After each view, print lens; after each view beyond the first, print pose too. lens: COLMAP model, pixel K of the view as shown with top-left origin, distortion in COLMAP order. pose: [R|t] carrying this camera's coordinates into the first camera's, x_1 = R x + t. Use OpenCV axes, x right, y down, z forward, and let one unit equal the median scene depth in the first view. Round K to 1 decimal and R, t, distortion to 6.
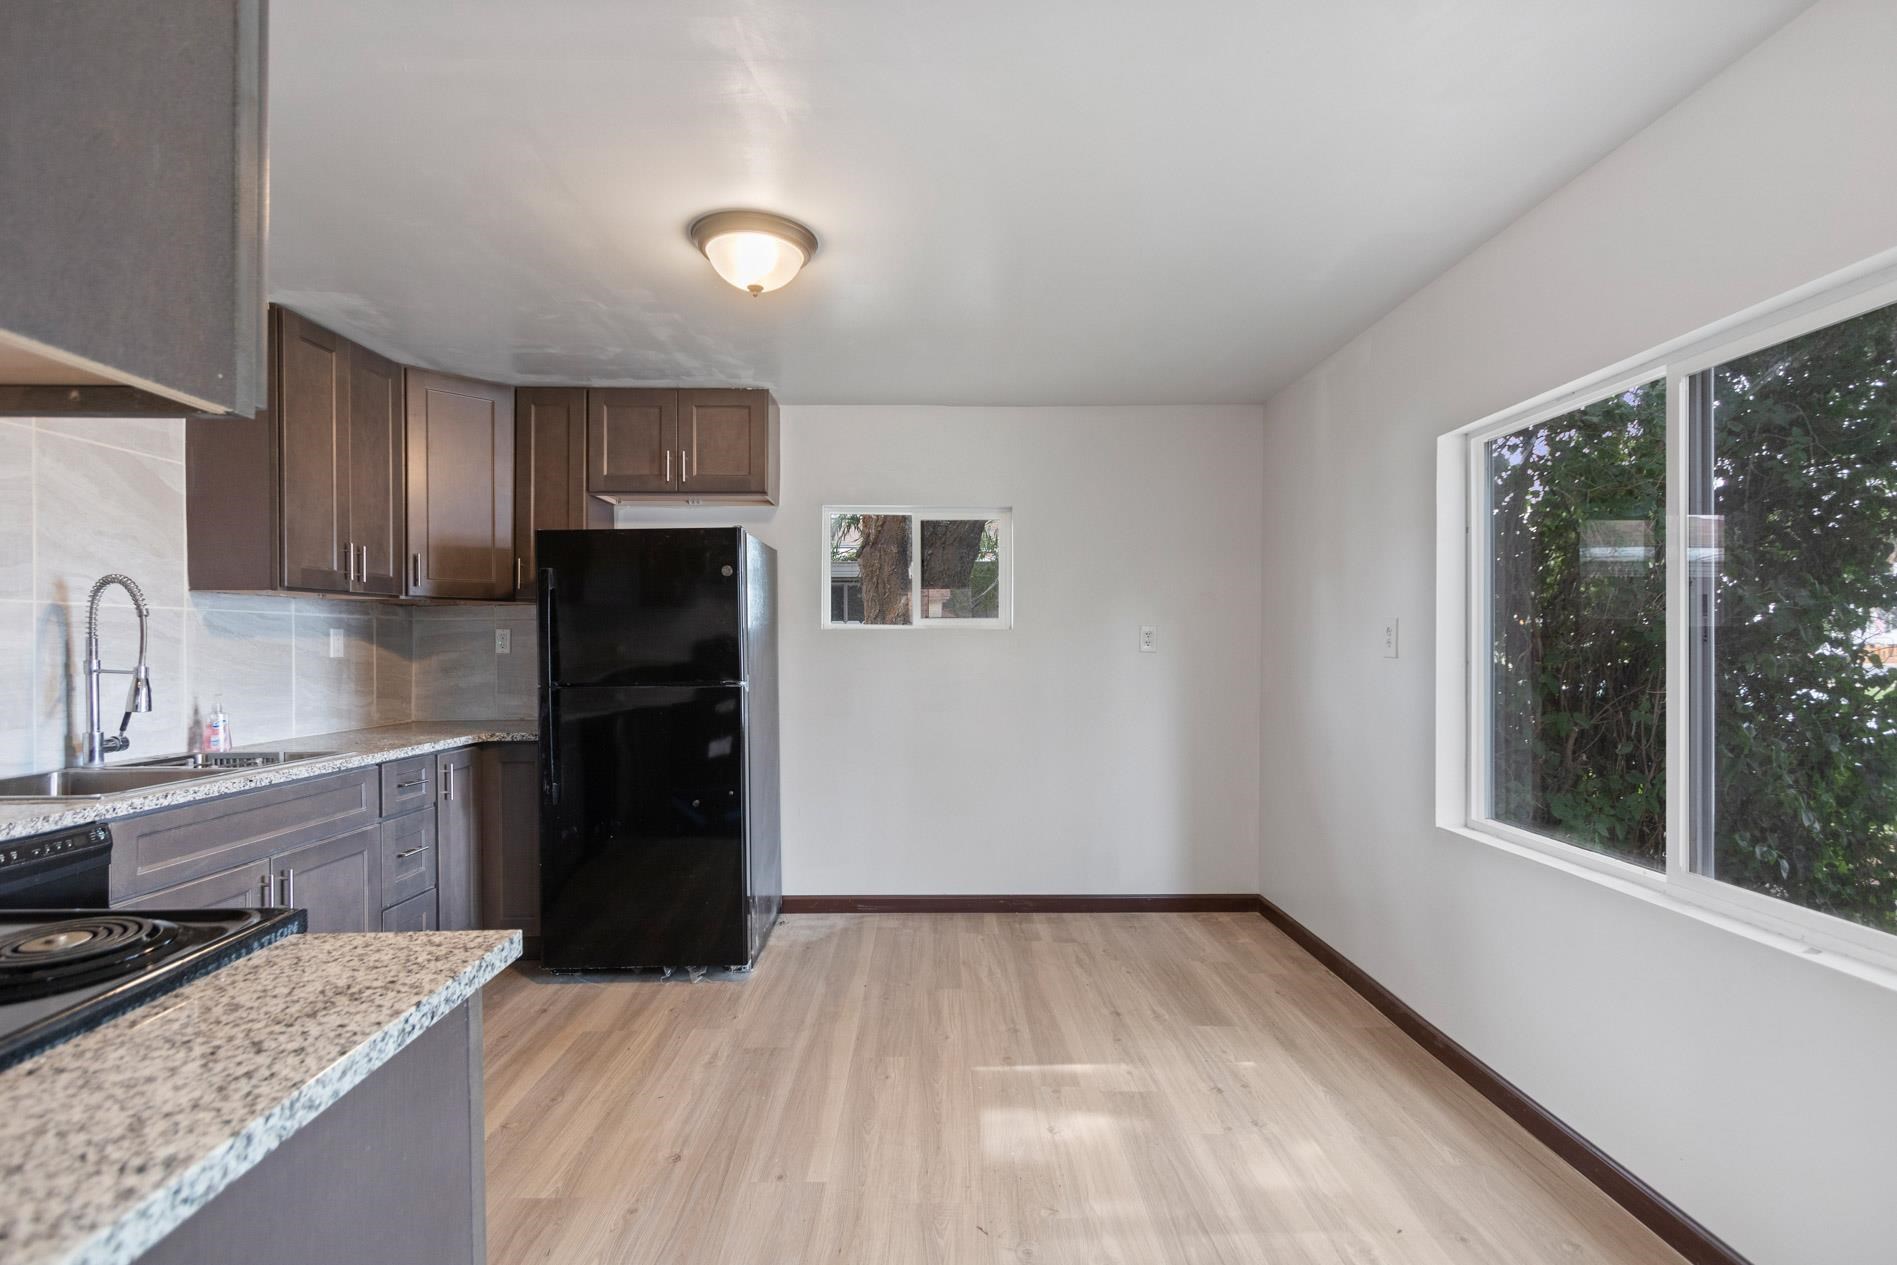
lens RADIAL K [[874.7, 0, 941.7], [0, 874.7, 640.5], [0, 0, 1]] dist [0.001295, -0.000308]
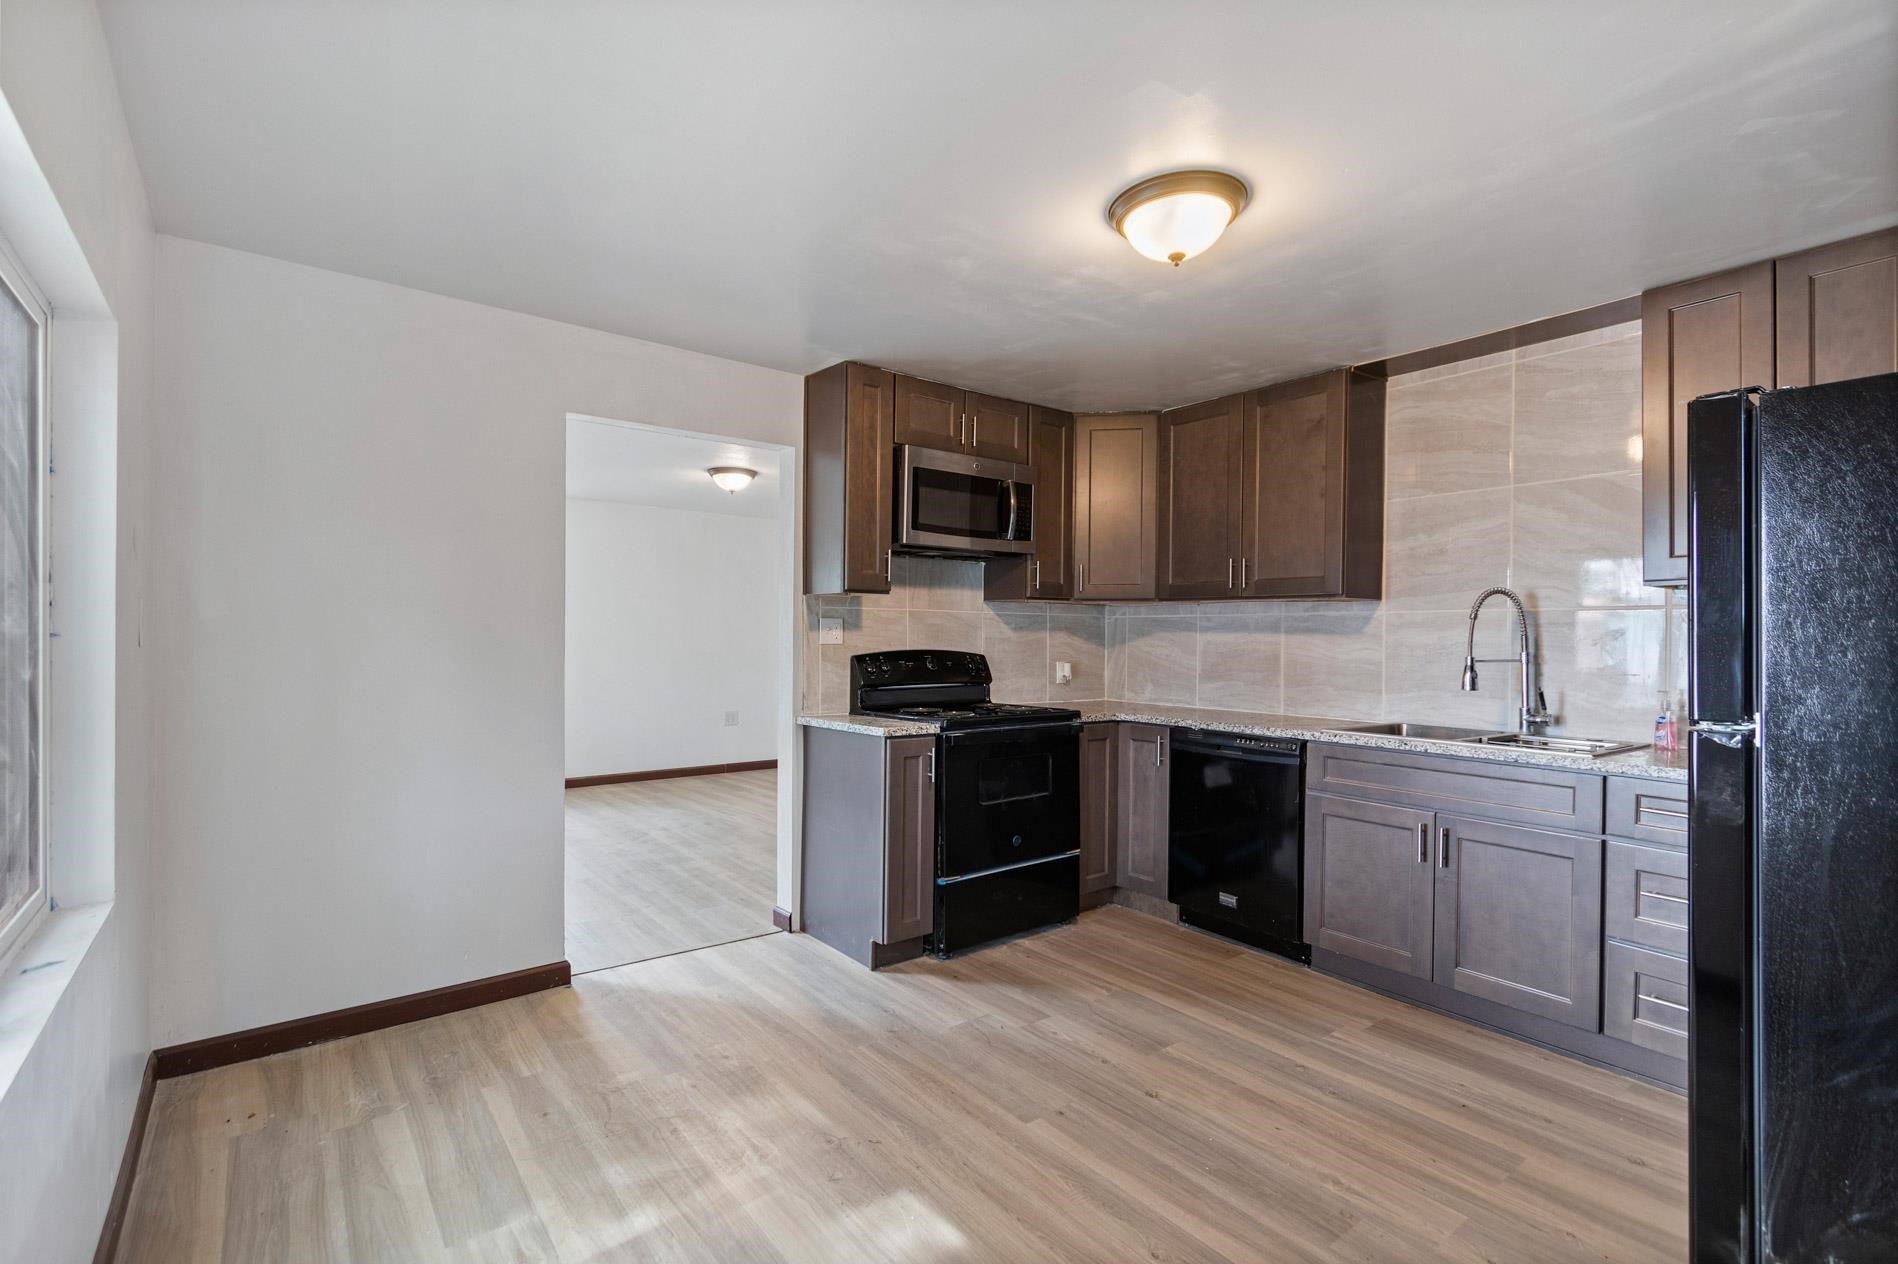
lens RADIAL K [[875.2, 0, 942.2], [0, 875.2, 640.0], [0, 0, 1]] dist [0.001295, -0.000308]
pose [[-0.796101, 0.000048, -0.605164, 0.410734], [-0.002932, 0.999988, 0.003936, 0.000712], [0.605157, 0.004907, -0.796091, 1.195725]]
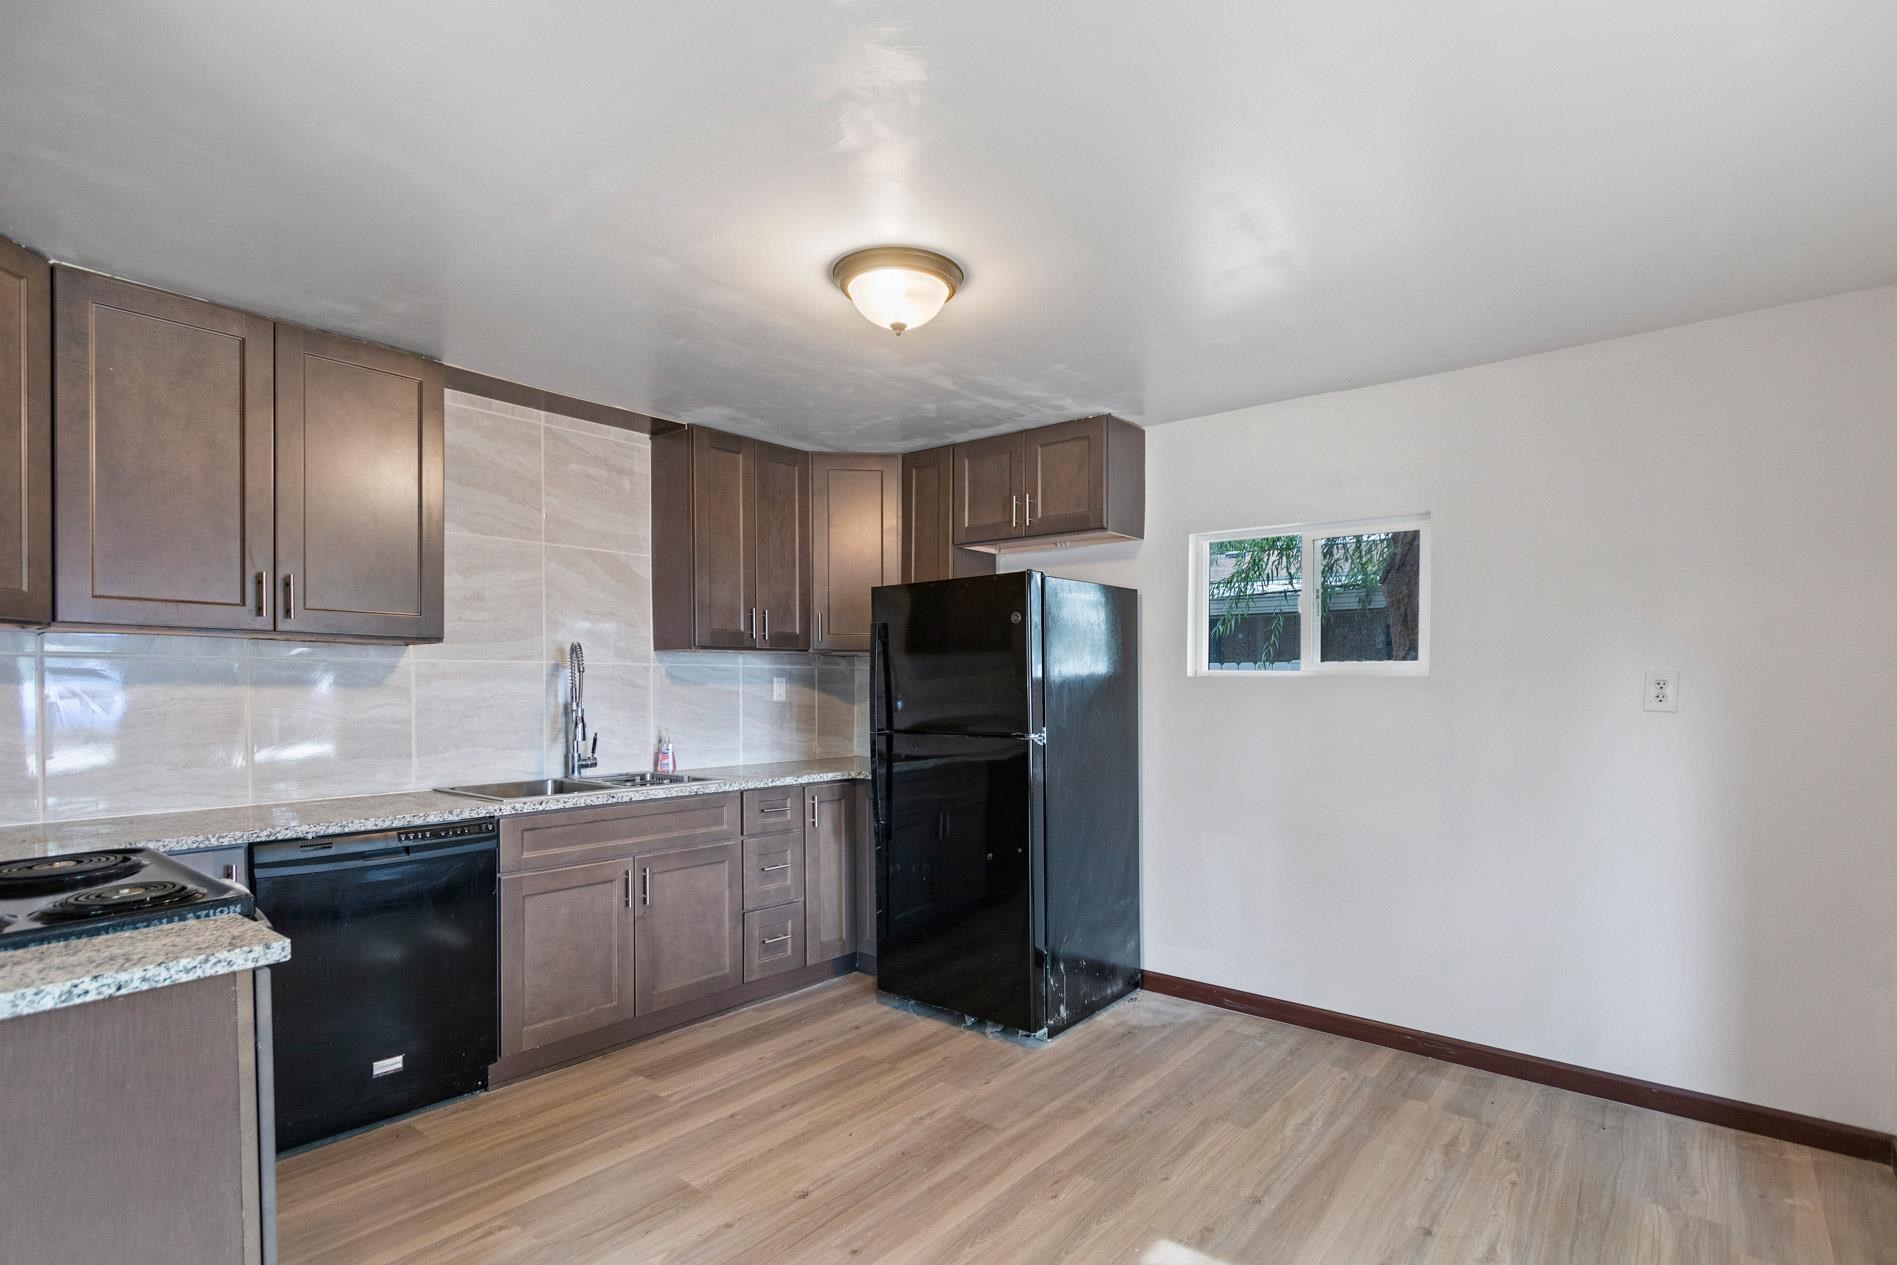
lens RADIAL K [[913.4, 0, 960.2], [0, 913.4, 697.8], [0, 0, 1]] dist [0.000900, -0.000179]
pose [[0.772050, 0.014979, -0.635386, 0.358428], [-0.001504, 0.999762, 0.021743, -0.014806], [0.635561, -0.015831, 0.771889, 0.200861]]
